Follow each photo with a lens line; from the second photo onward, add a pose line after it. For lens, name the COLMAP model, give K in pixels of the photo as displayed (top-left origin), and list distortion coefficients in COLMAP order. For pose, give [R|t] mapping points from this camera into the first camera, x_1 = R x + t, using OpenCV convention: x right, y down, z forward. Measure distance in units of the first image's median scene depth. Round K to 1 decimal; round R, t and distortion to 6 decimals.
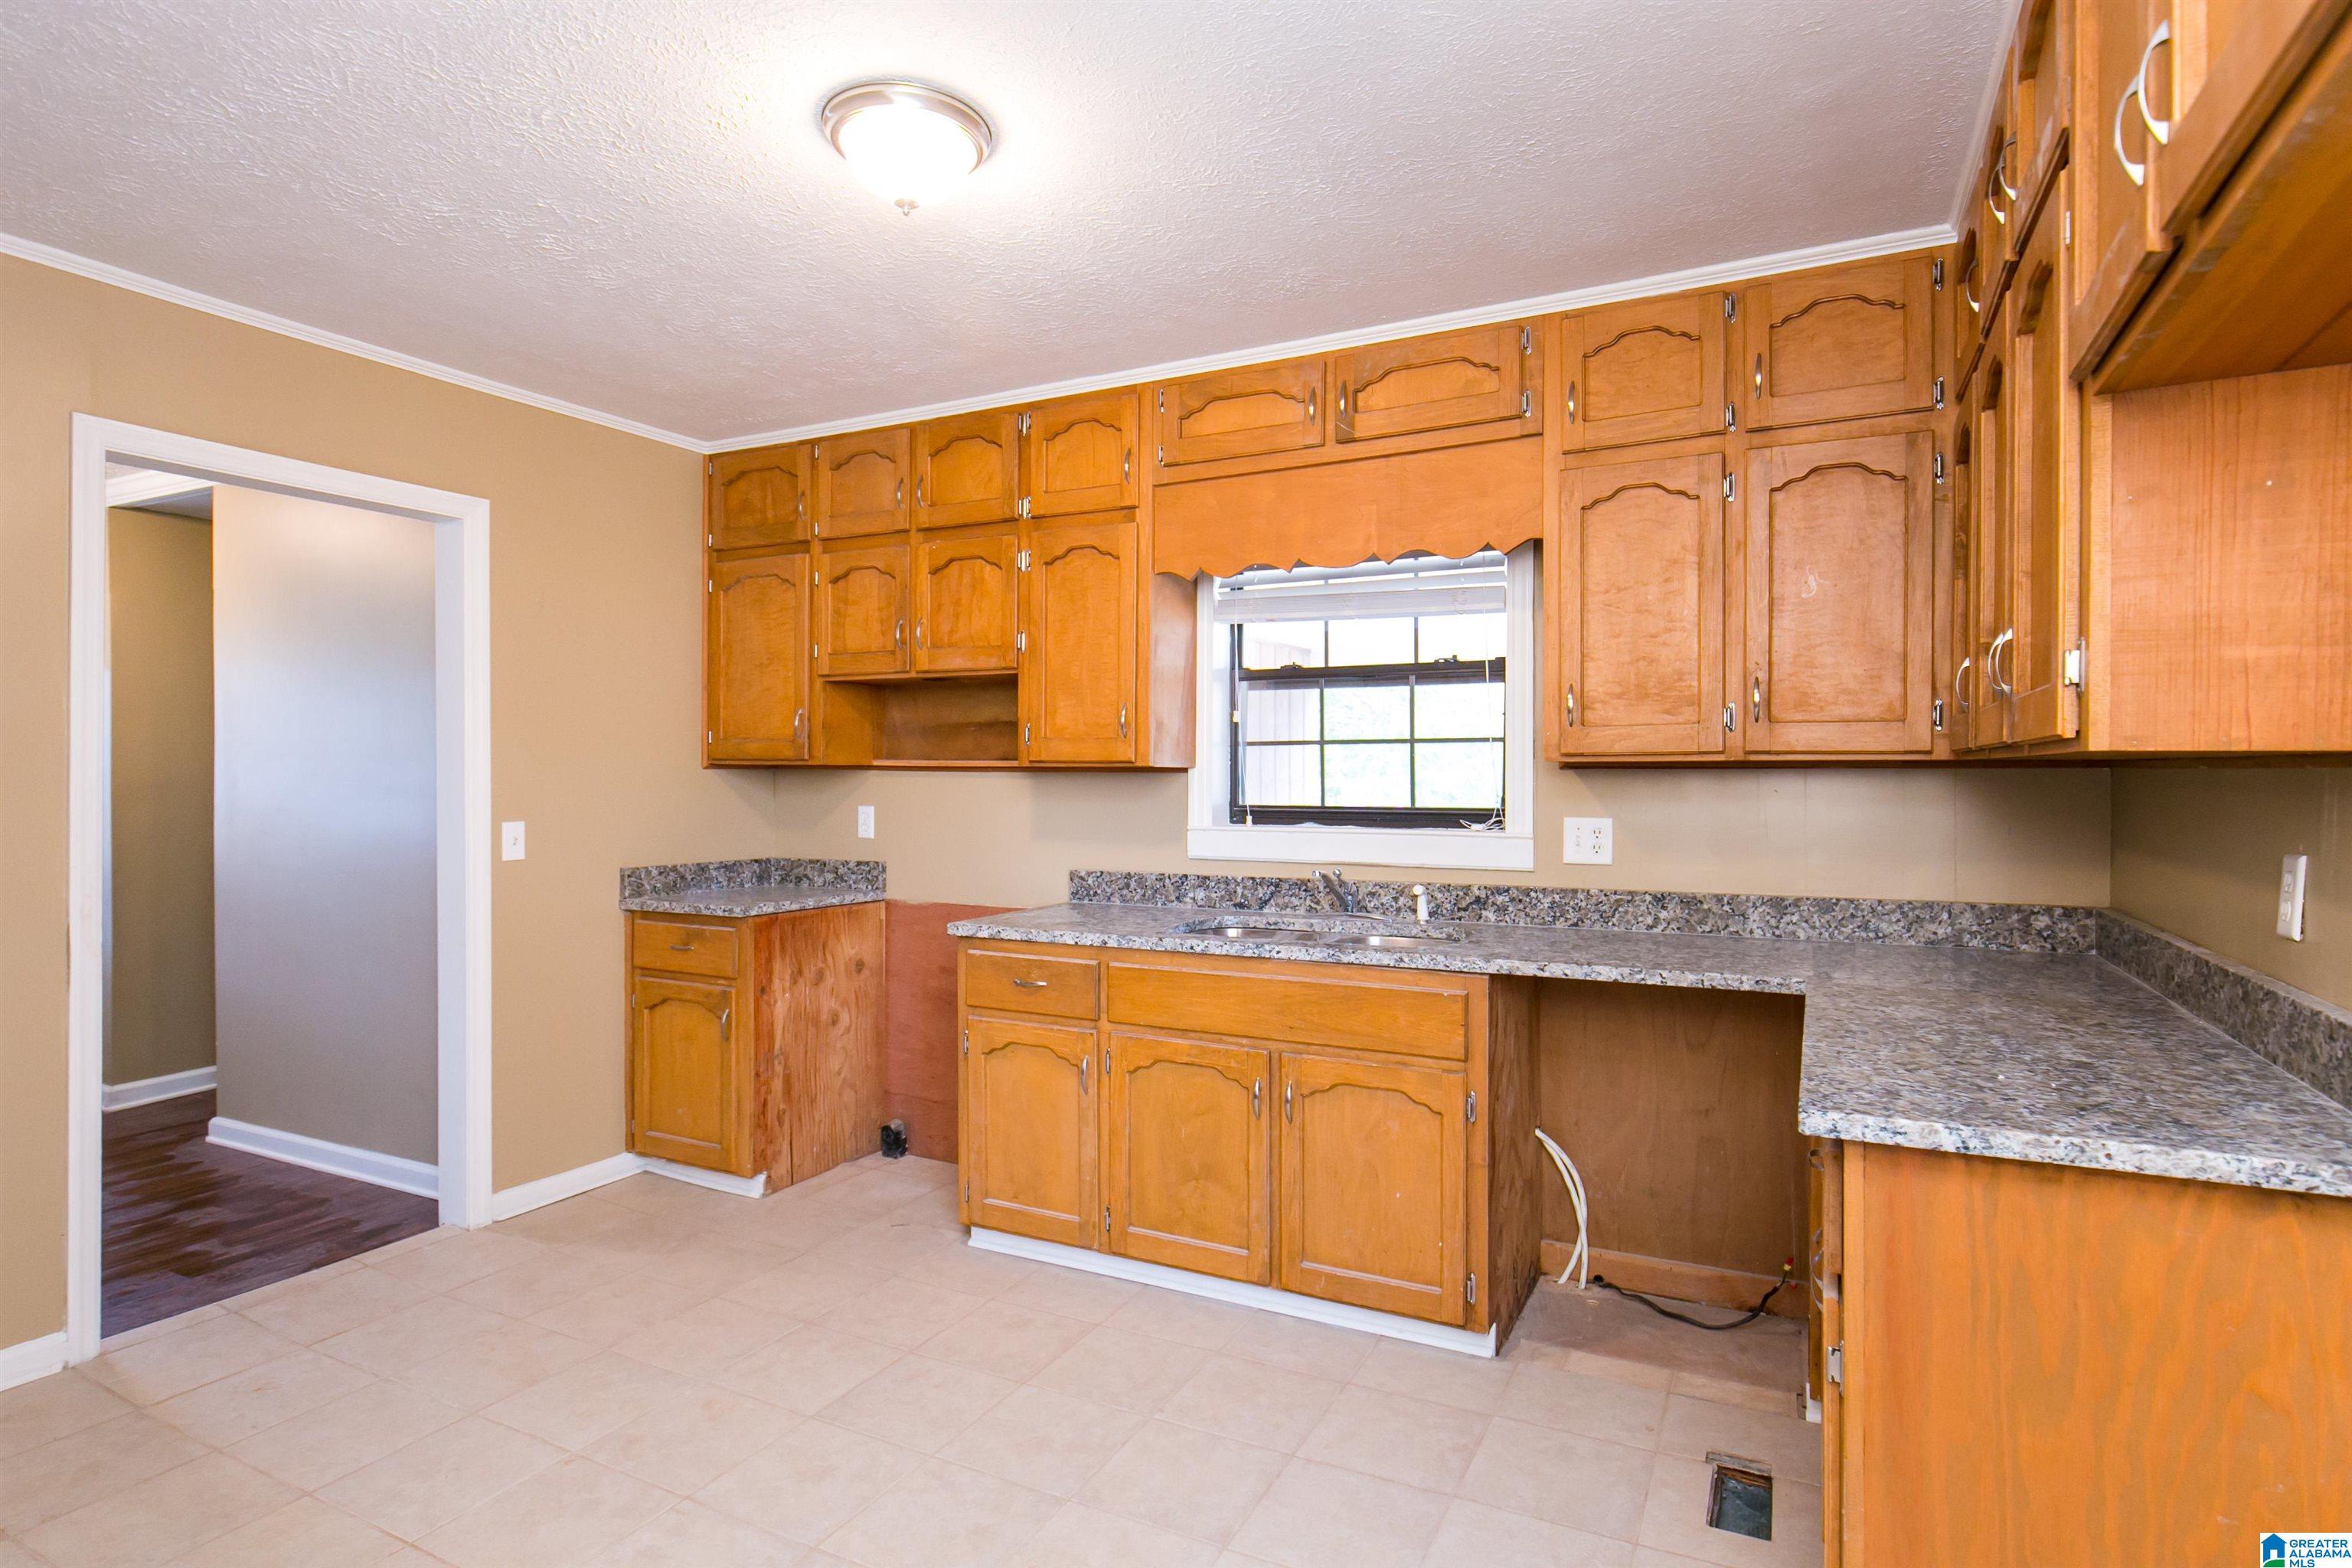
lens RADIAL K [[1204.9, 0, 1176.0], [0, 1204.9, 784.0], [0, 0, 1]] dist [-0.000484, -0.000187]
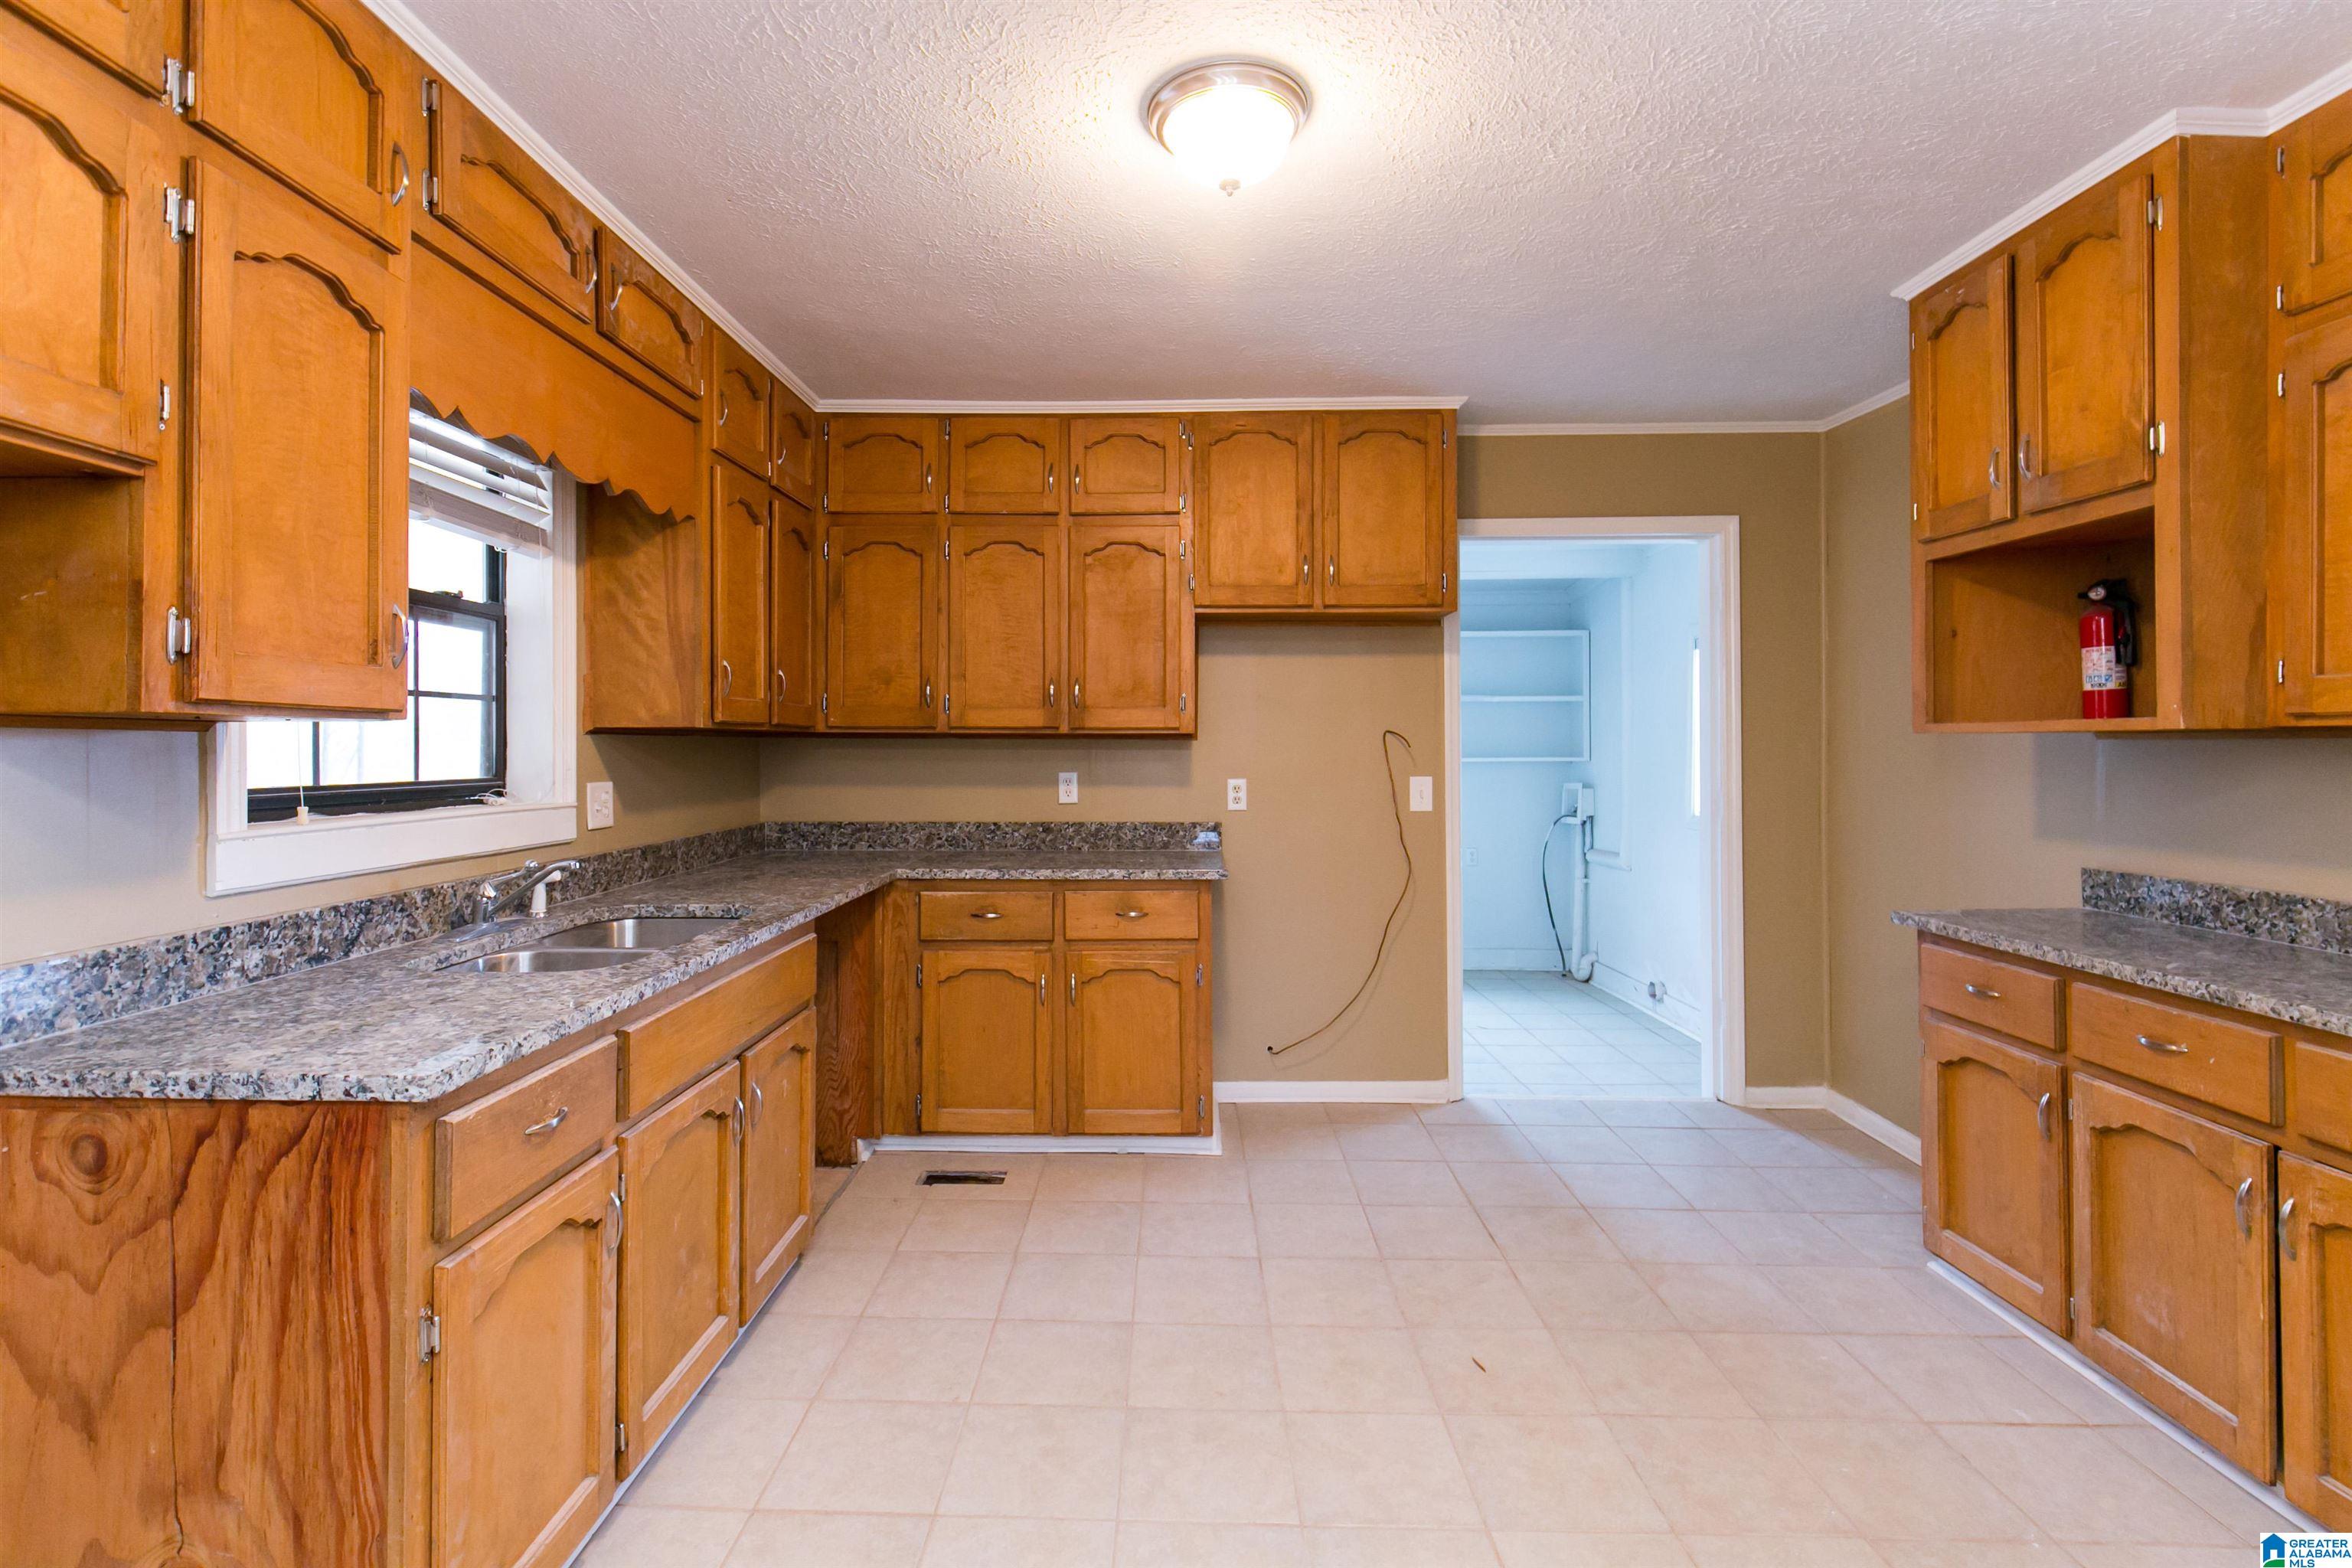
lens RADIAL K [[1086.5, 0, 1164.6], [0, 1086.5, 735.6], [0, 0, 1]] dist [0.000571, -0.000320]
pose [[-0.443003, 0.008917, 0.896476, -0.654991], [0.006397, 0.999957, -0.006786, -0.001990], [-0.896497, 0.002728, -0.443041, 0.930337]]
